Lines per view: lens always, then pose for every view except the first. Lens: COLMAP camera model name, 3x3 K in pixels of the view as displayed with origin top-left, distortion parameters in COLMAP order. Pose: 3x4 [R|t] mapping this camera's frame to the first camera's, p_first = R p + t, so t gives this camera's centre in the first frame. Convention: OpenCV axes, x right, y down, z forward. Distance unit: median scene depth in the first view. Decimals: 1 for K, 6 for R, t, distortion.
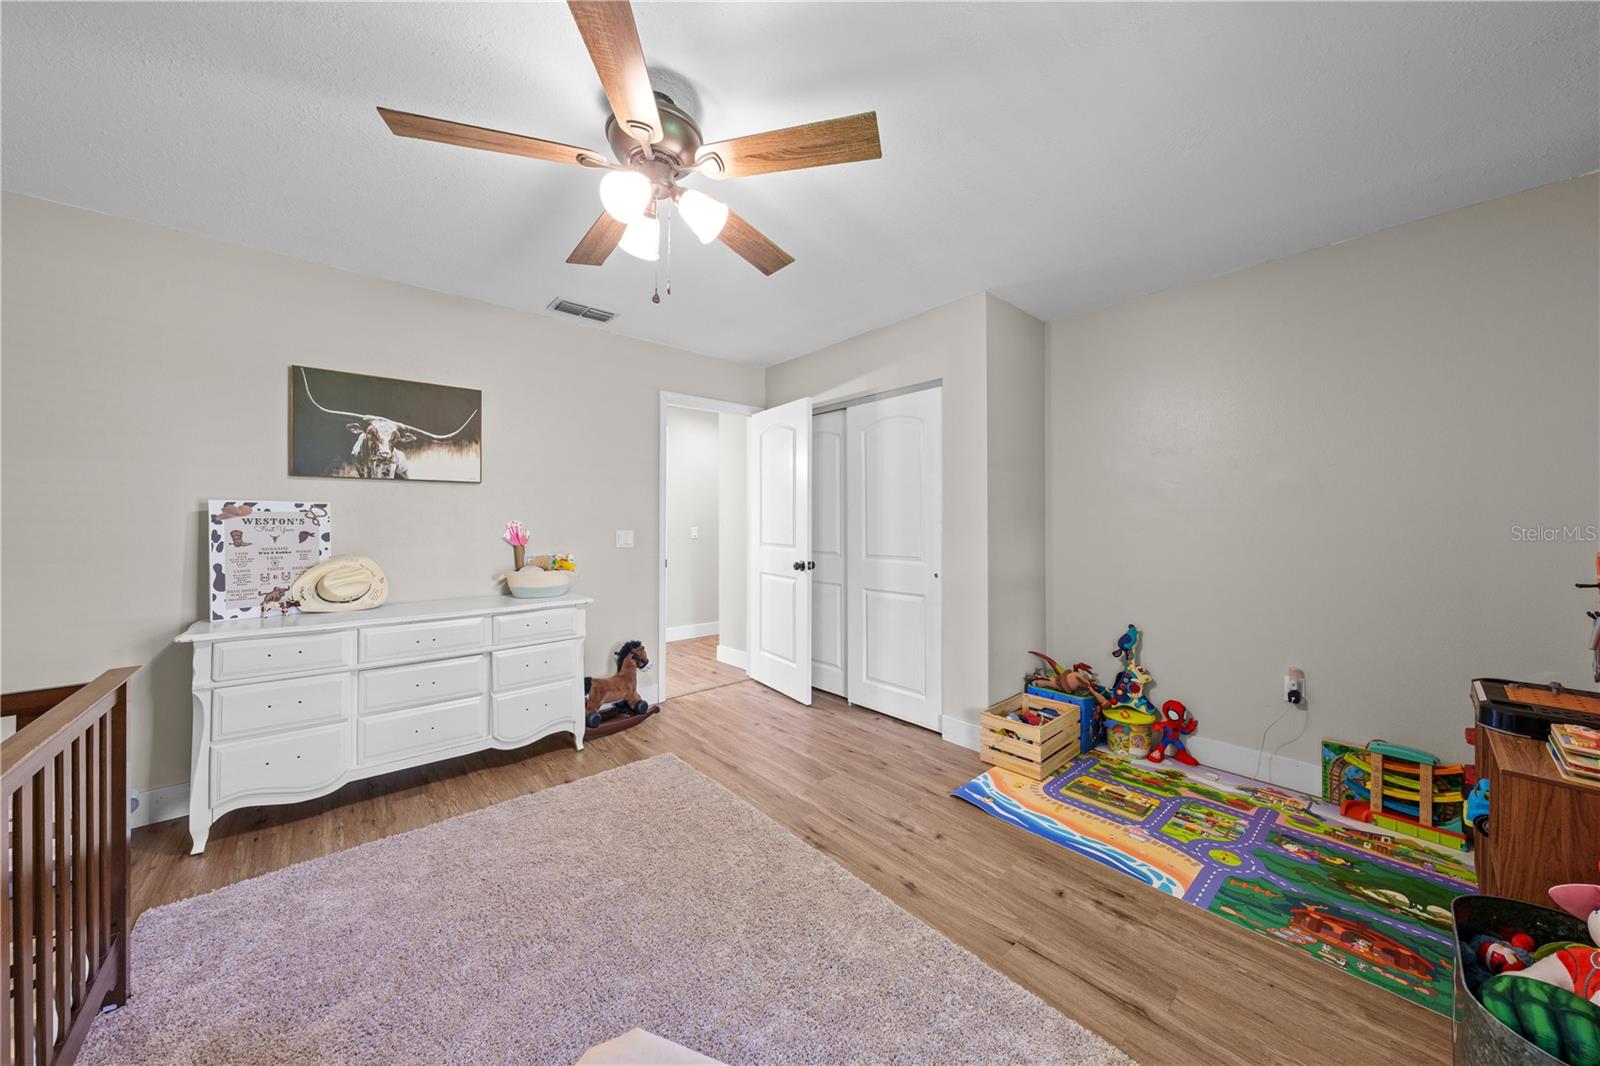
lens RADIAL K [[539.5, 0, 800.1], [0, 539.5, 522.4], [0, 0, 1]] dist [-0.004053, 0.000114]
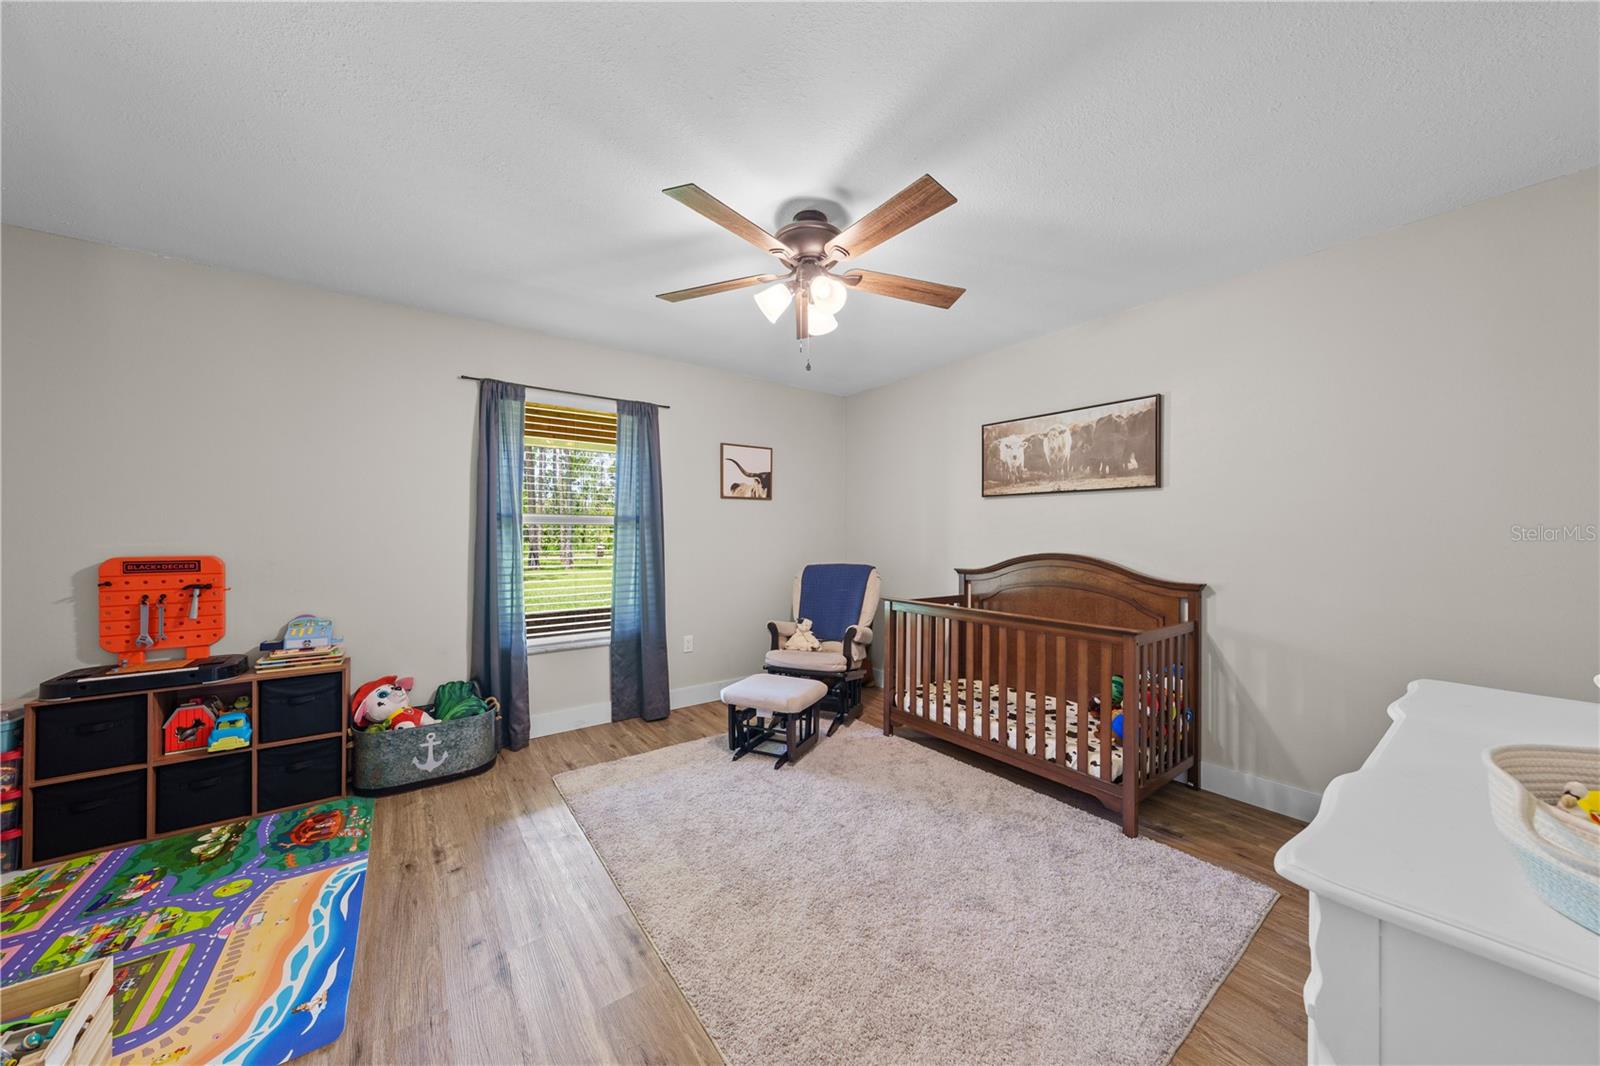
lens RADIAL K [[539.5, 0, 800.8], [0, 539.5, 530.2], [0, 0, 1]] dist [-0.004053, 0.000114]
pose [[-0.996175, 0.002316, 0.087352, -0.281168], [0.002292, 0.999997, -0.000380, -0.005060], [-0.087353, -0.000178, -0.996177, 1.793576]]
